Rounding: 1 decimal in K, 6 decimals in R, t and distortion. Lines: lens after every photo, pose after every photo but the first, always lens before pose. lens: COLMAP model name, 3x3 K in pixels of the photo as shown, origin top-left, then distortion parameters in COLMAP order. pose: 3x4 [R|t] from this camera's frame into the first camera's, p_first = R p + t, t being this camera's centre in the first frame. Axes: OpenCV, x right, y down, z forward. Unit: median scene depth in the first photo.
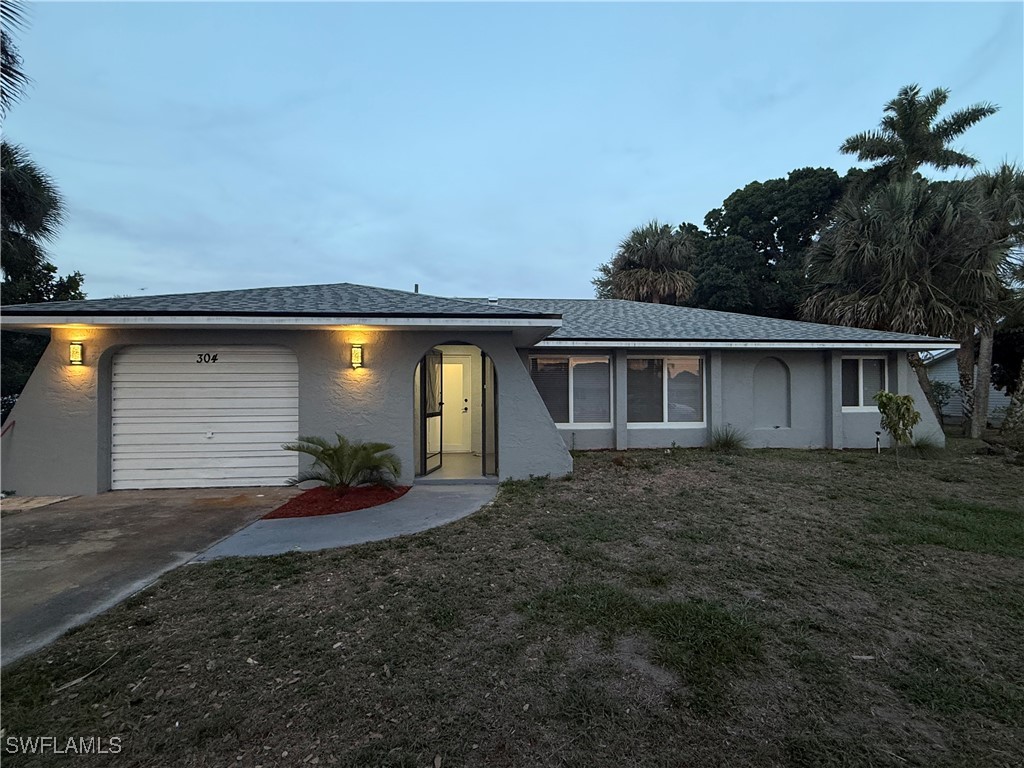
lens RADIAL K [[473.7, 0, 513.4], [0, 473.7, 386.6], [0, 0, 1]] dist [0.000876, 0.002452]
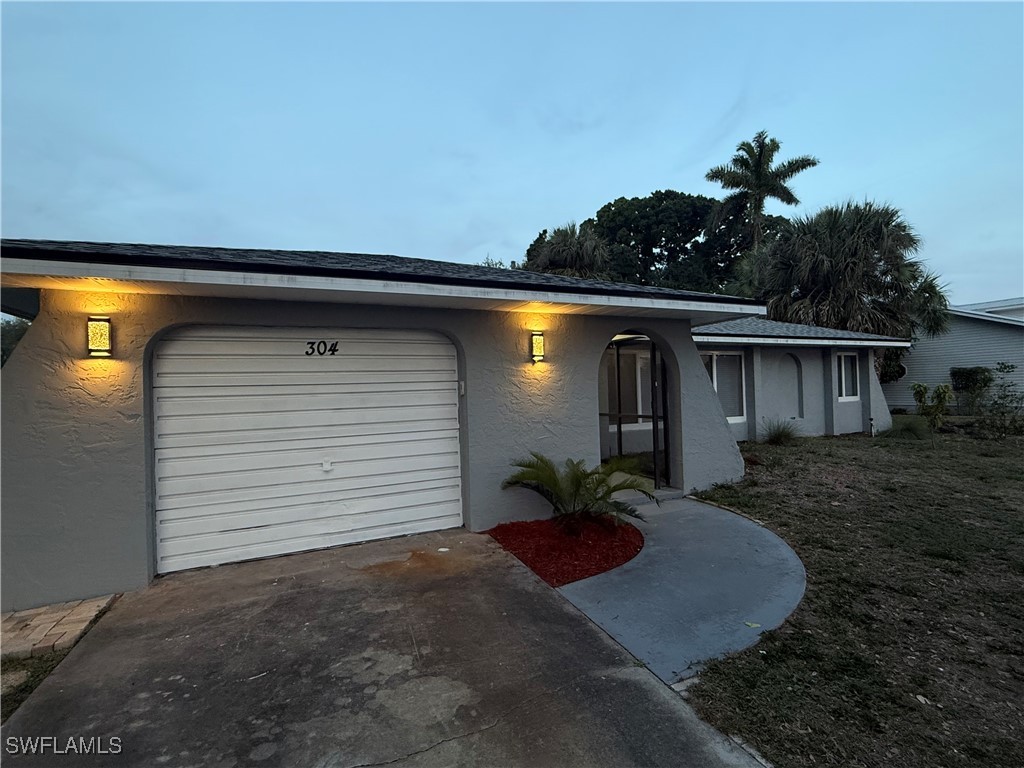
lens RADIAL K [[473.7, 0, 513.4], [0, 473.7, 382.3], [0, 0, 1]] dist [0.000876, 0.002452]
pose [[0.938787, -0.017588, 0.344049, -0.619549], [0.020938, 0.999763, -0.006026, -0.003702], [-0.343861, 0.012860, 0.938932, 0.299303]]
